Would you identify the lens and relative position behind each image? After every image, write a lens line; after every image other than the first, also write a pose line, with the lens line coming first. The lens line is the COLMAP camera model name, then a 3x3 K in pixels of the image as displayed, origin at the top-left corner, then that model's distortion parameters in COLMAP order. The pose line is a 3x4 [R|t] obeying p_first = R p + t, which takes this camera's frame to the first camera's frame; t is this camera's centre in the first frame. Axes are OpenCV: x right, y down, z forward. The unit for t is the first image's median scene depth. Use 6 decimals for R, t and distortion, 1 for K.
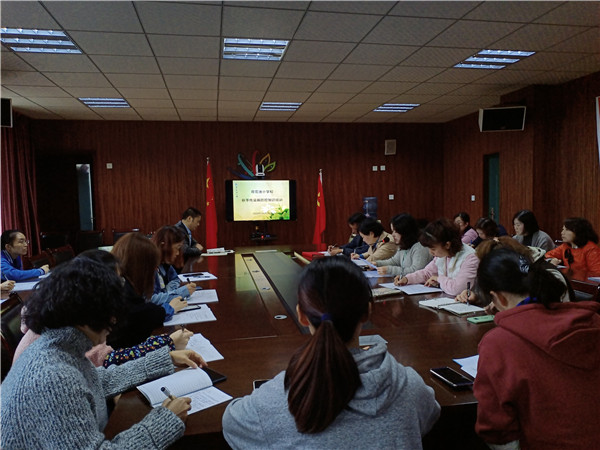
lens RADIAL K [[446.7, 0, 301.5], [0, 446.7, 225.9], [0, 0, 1]] dist [-0.003052, 0.012243]
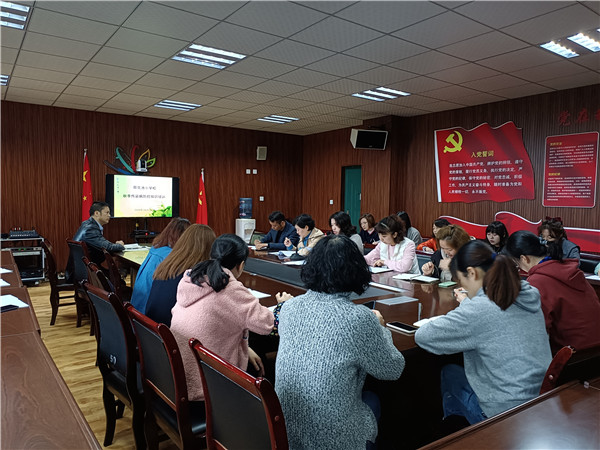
lens RADIAL K [[446.7, 0, 302.6], [0, 446.7, 225.5], [0, 0, 1]] dist [-0.003052, 0.012243]
pose [[0.902975, 0.010897, 0.429555, -0.195367], [-0.009575, 0.999940, -0.005238, 0.007991], [-0.429587, 0.000617, 0.903025, -0.037656]]
